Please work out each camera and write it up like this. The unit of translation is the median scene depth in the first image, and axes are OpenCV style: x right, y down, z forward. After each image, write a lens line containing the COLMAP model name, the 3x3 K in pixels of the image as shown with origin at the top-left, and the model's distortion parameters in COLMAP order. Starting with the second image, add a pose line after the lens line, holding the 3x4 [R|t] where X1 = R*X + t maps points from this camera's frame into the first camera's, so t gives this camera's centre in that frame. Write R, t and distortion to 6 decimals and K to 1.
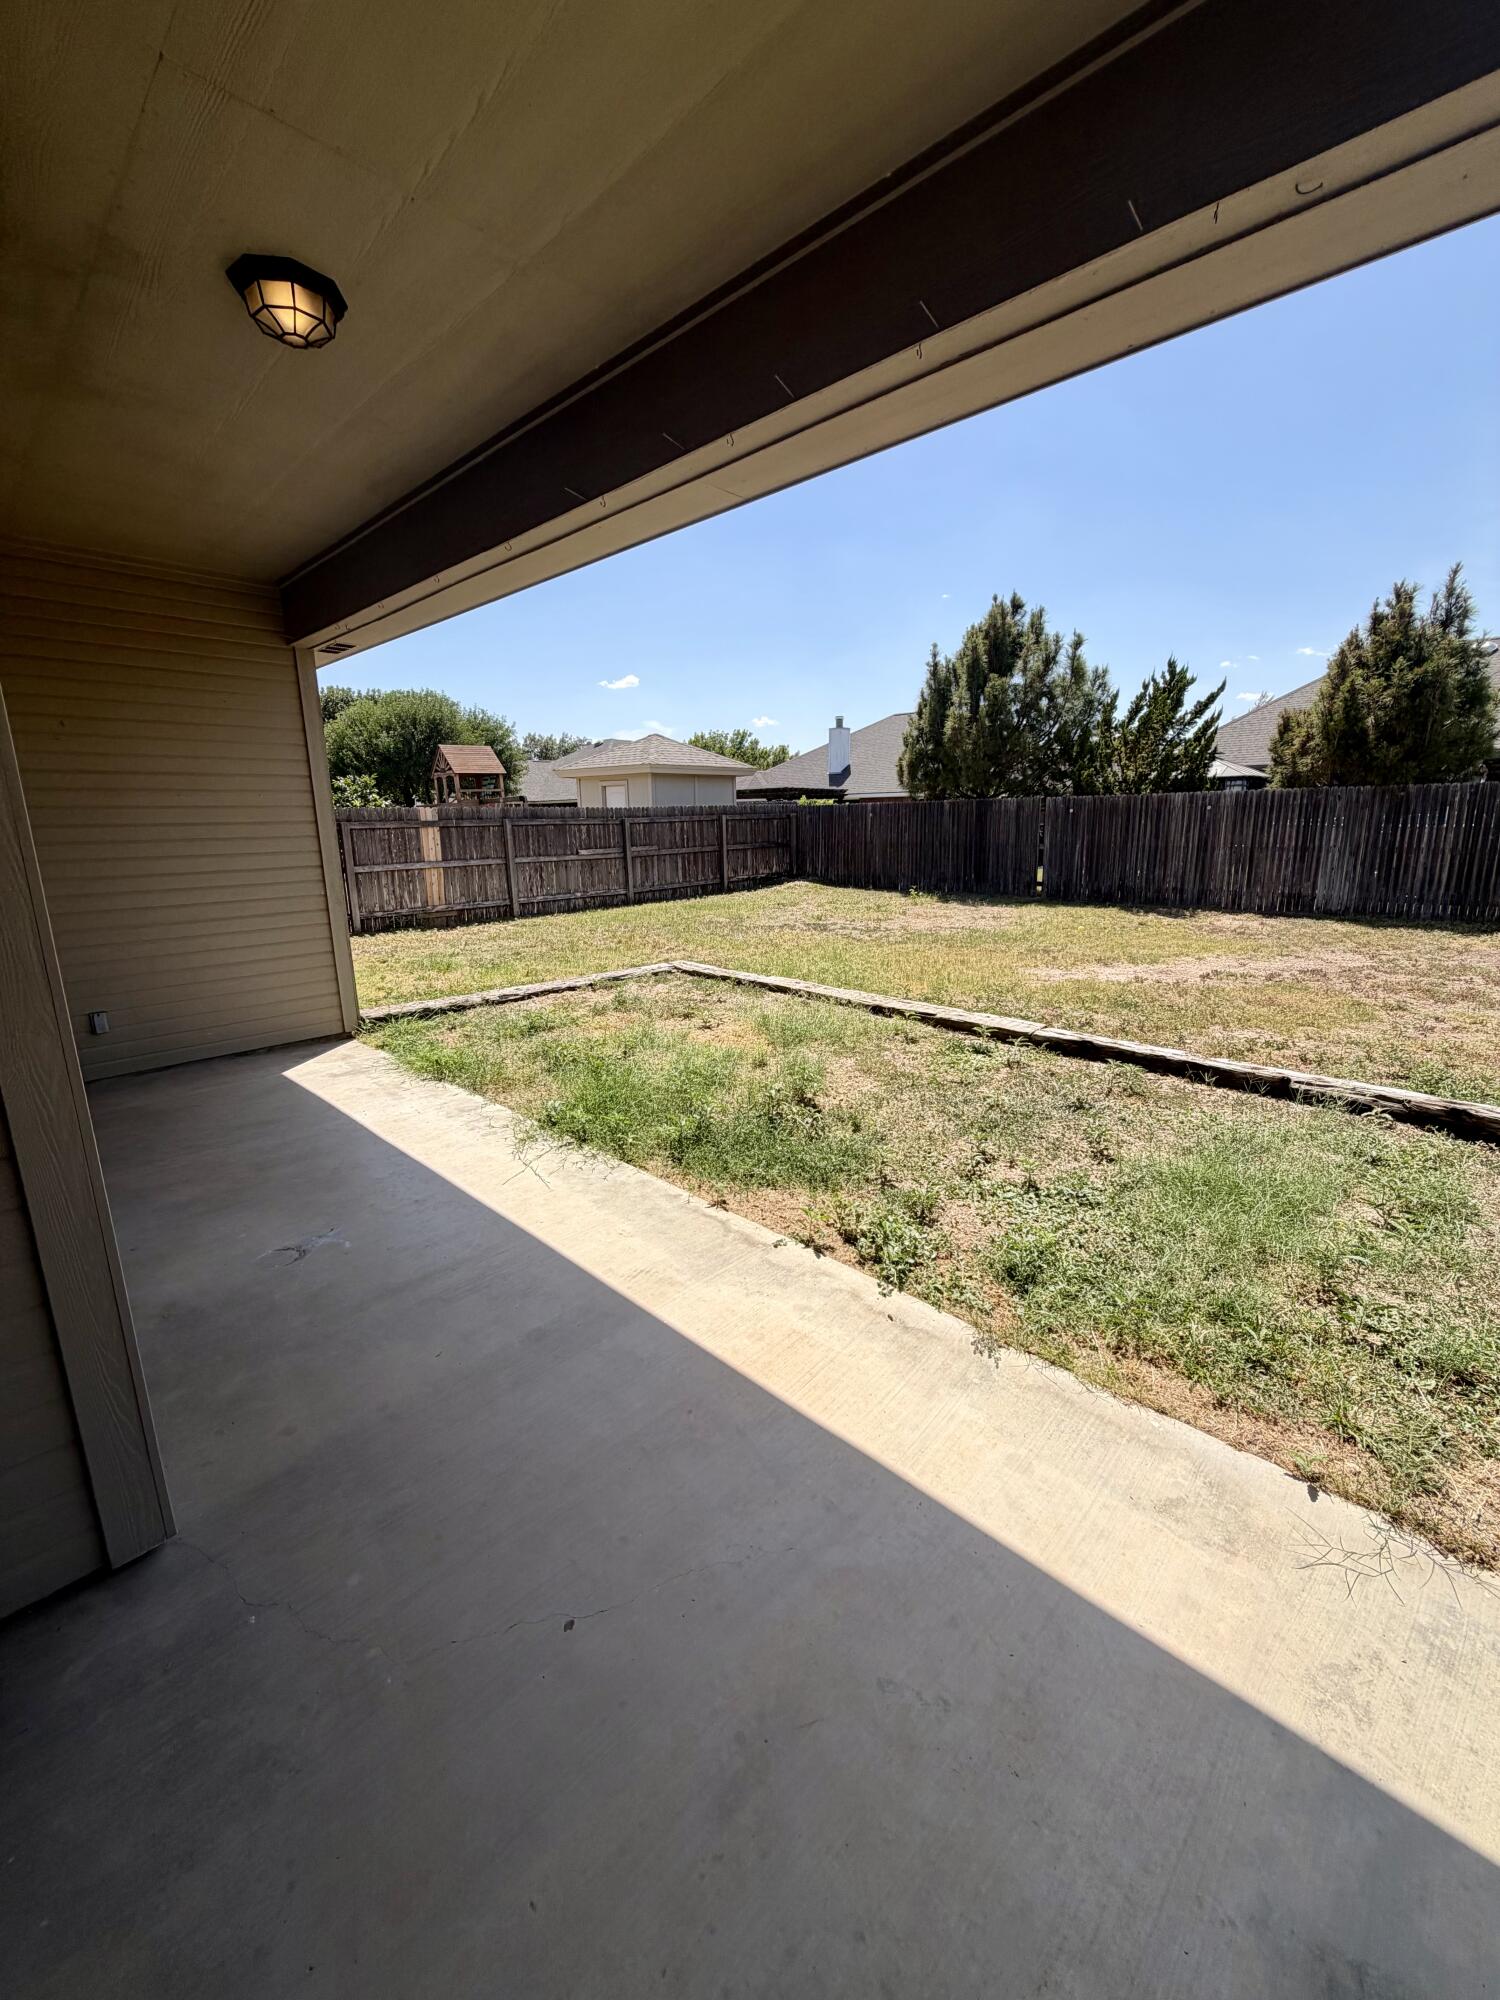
lens RADIAL K [[799.2, 0, 748.9], [0, 799.2, 991.4], [0, 0, 1]] dist [-0.000052, 0.000138]
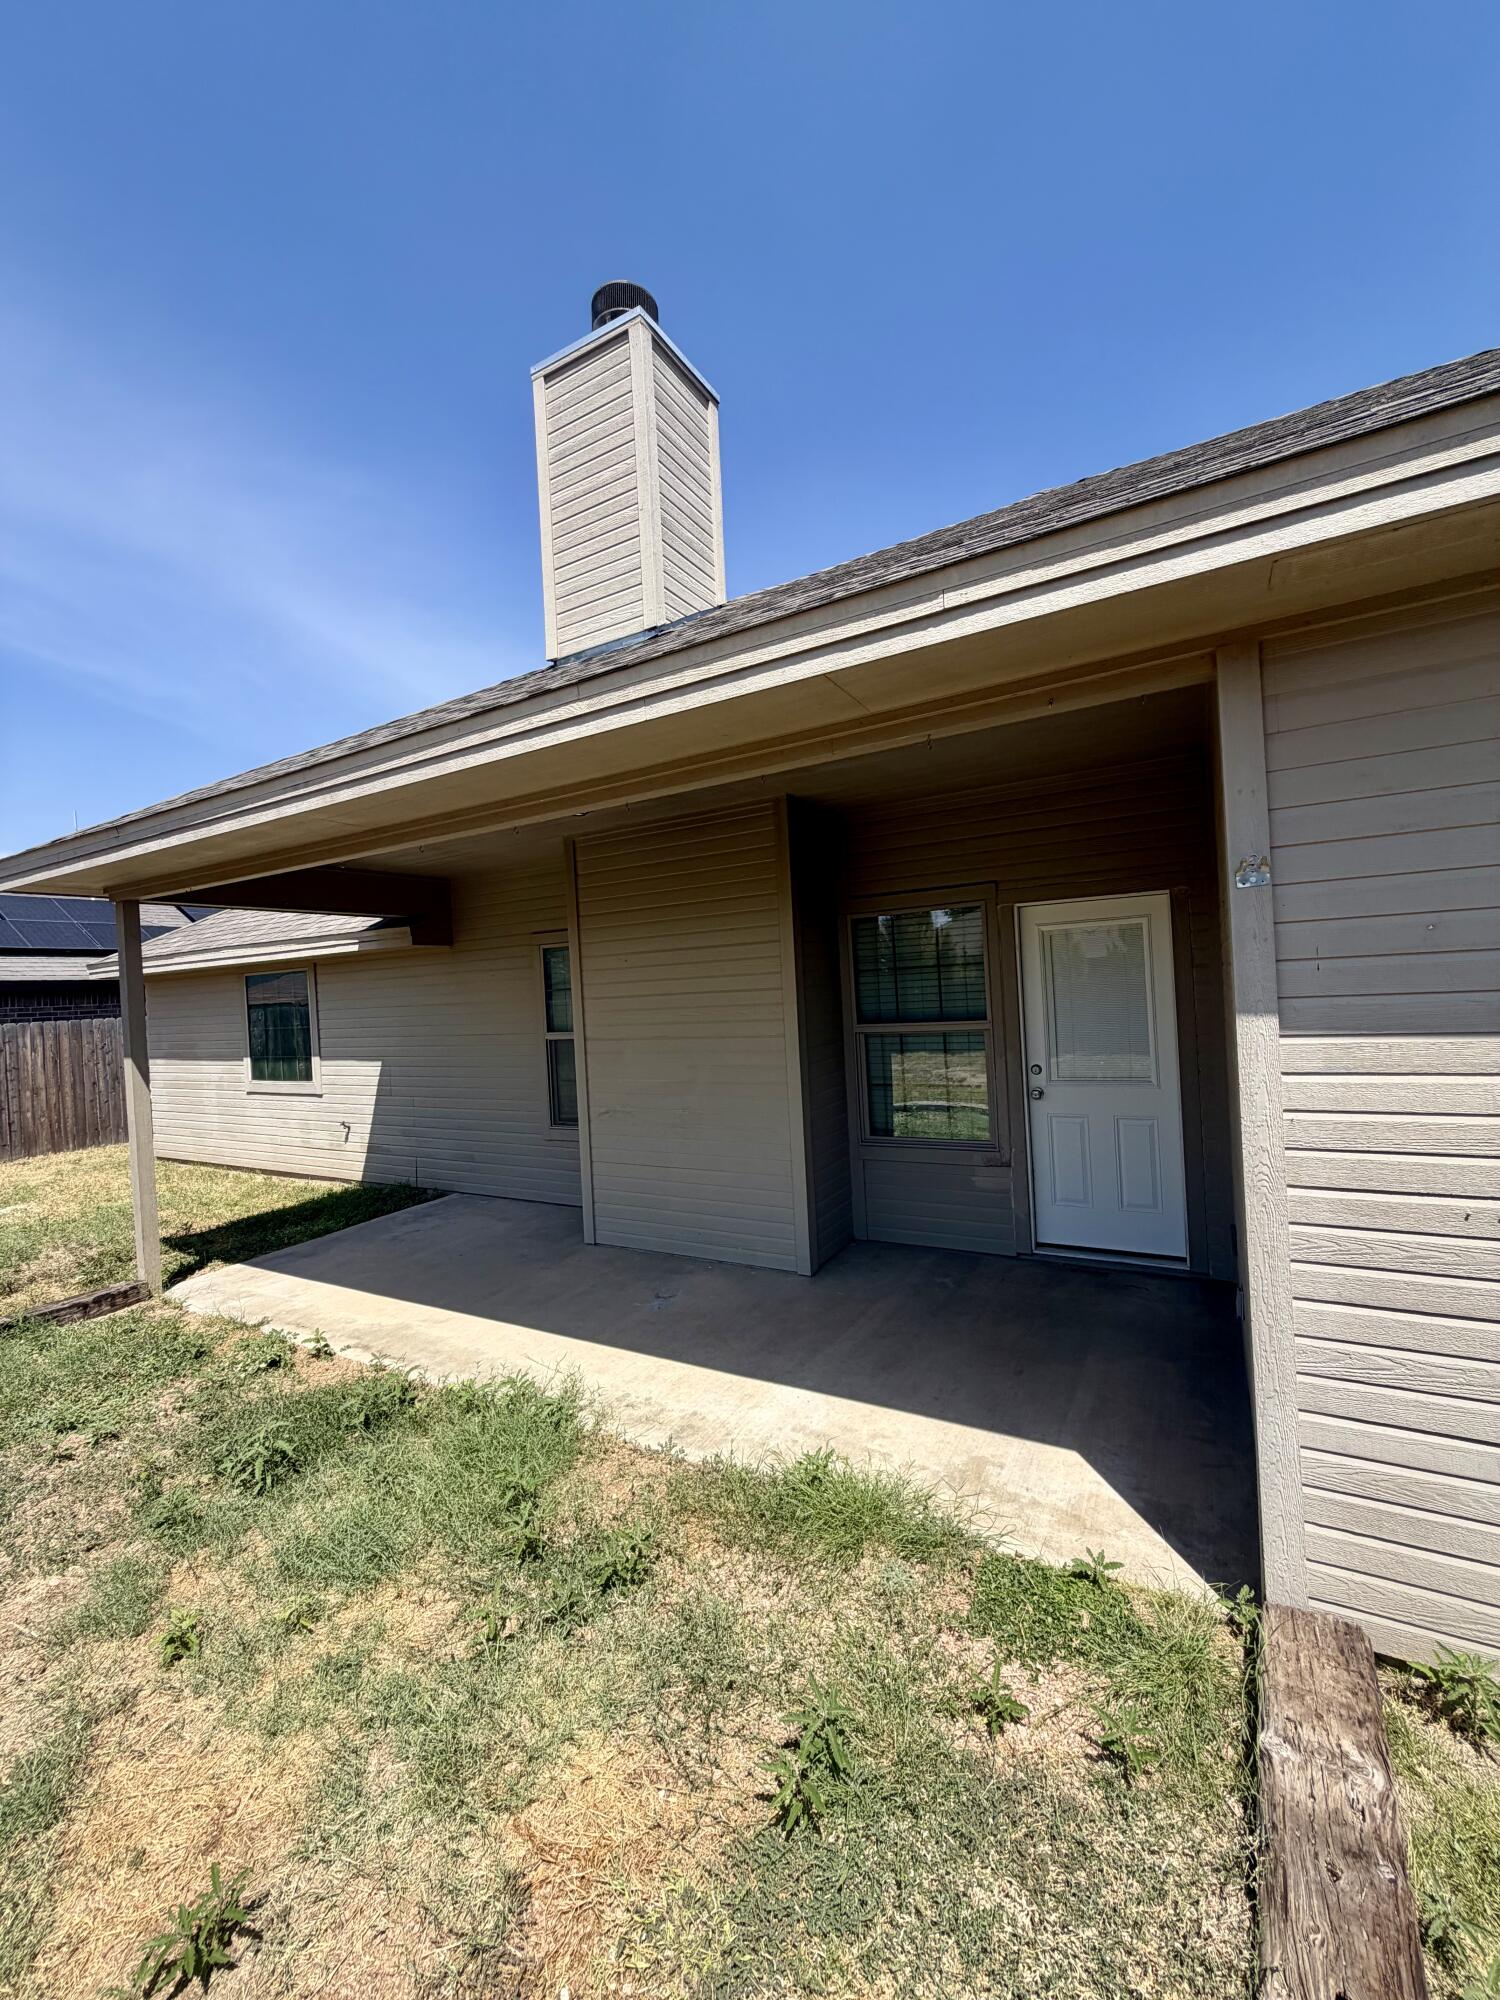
lens RADIAL K [[799.2, 0, 748.9], [0, 799.2, 991.4], [0, 0, 1]] dist [-0.000052, 0.000138]
pose [[-0.967840, 0.065981, -0.242761, -0.291846], [0.013622, 0.977322, 0.211320, -0.499841], [0.251198, 0.201217, -0.946790, 1.934404]]
